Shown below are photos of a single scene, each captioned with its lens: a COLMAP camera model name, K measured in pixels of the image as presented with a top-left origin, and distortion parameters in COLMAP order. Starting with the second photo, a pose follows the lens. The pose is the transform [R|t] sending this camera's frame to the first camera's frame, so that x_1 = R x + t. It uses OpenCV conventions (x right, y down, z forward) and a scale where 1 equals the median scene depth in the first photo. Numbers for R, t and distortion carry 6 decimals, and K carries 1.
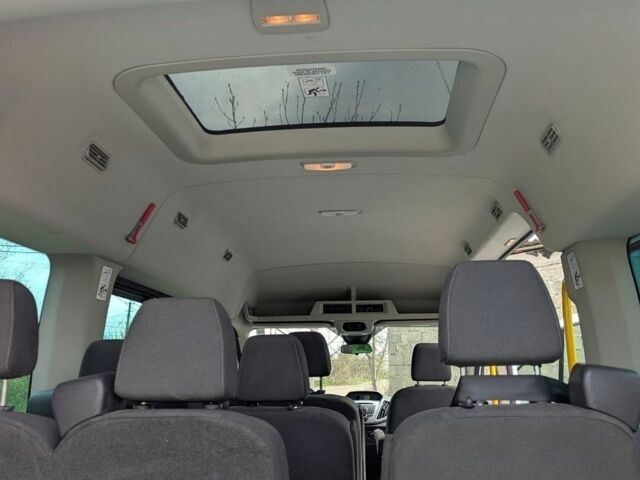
lens RADIAL K [[597.4, 0, 321.6], [0, 597.4, 238.1], [0, 0, 1]] dist [0.100952, -0.233523]
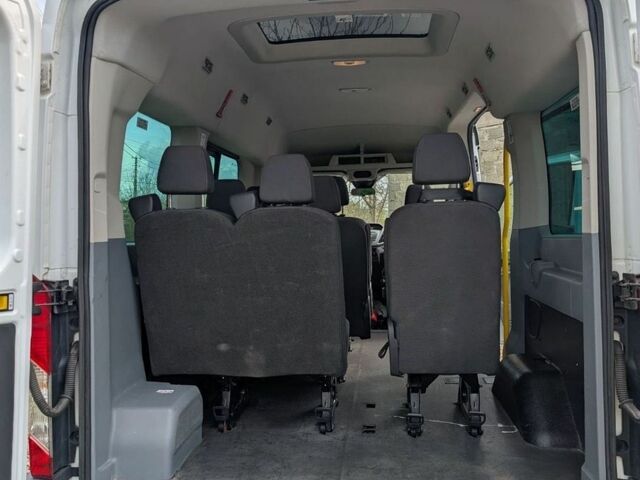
lens RADIAL K [[597.4, 0, 321.6], [0, 597.4, 238.1], [0, 0, 1]] dist [0.100952, -0.233523]
pose [[0.999908, -0.013356, -0.002477, -0.042569], [0.013559, 0.970381, 0.241198, -0.042168], [-0.000817, -0.241210, 0.970473, -0.387121]]
